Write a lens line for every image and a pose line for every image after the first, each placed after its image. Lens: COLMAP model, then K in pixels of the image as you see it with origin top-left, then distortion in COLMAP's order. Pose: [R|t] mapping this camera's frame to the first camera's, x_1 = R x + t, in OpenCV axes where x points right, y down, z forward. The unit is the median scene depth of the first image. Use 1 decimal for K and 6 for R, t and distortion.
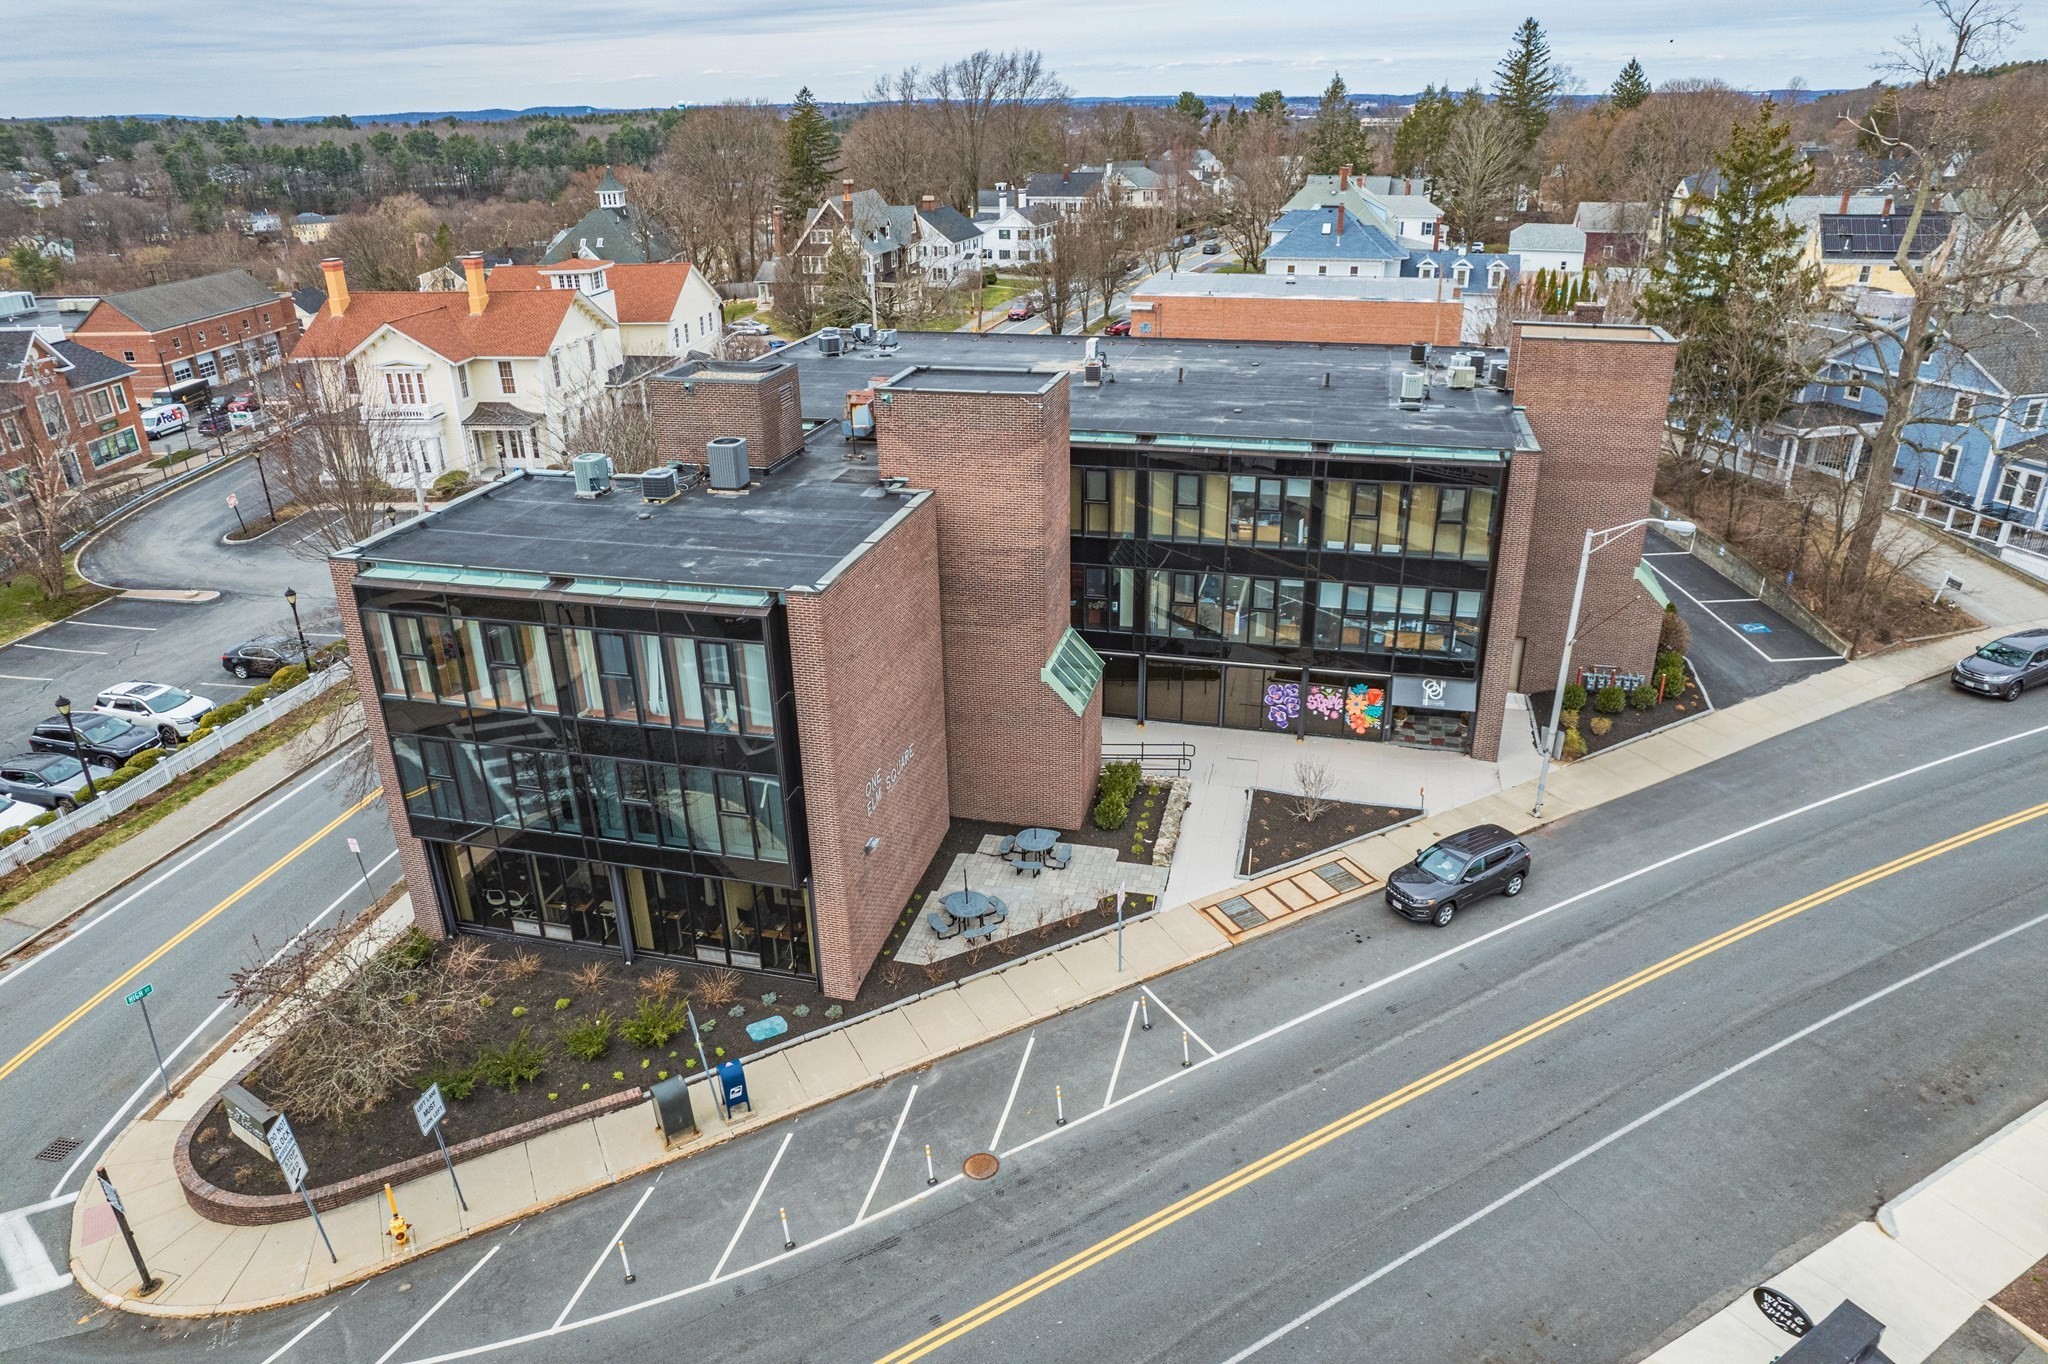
lens RADIAL K [[1341.2, 0, 1045.3], [0, 1341.2, 682.6], [0, 0, 1]] dist [-0.024496, 0.017120]
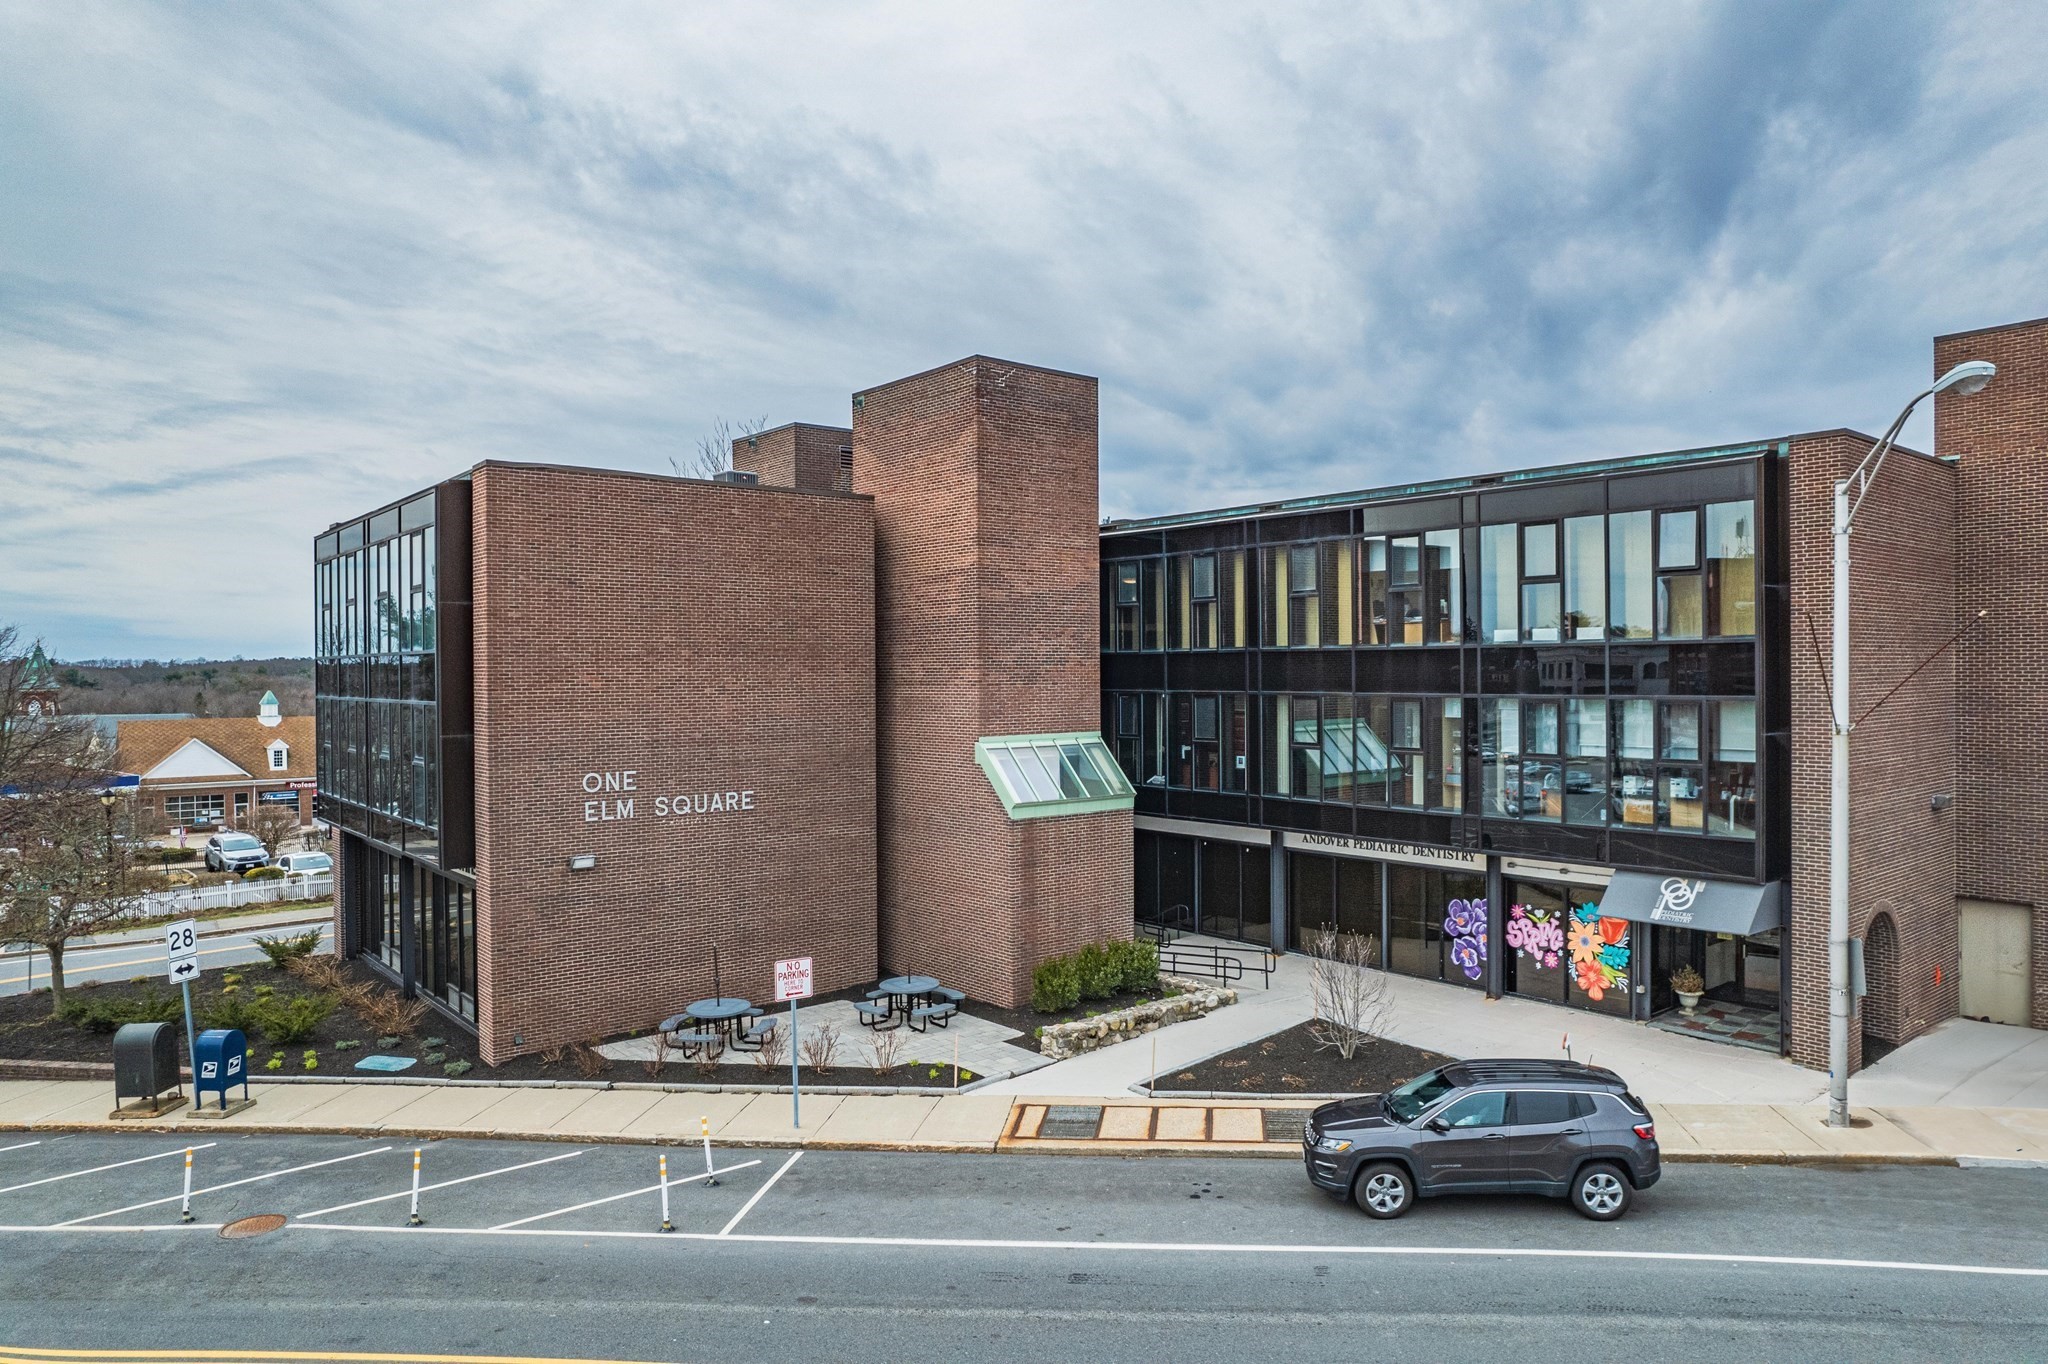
lens RADIAL K [[1341.2, 0, 1028.8], [0, 1341.2, 678.5], [0, 0, 1]] dist [-0.024496, 0.017120]
pose [[0.793097, 0.007701, -0.609047, 0.415409], [-0.248827, 0.916773, -0.312429, 0.159011], [0.555952, 0.399334, 0.729006, 0.444879]]
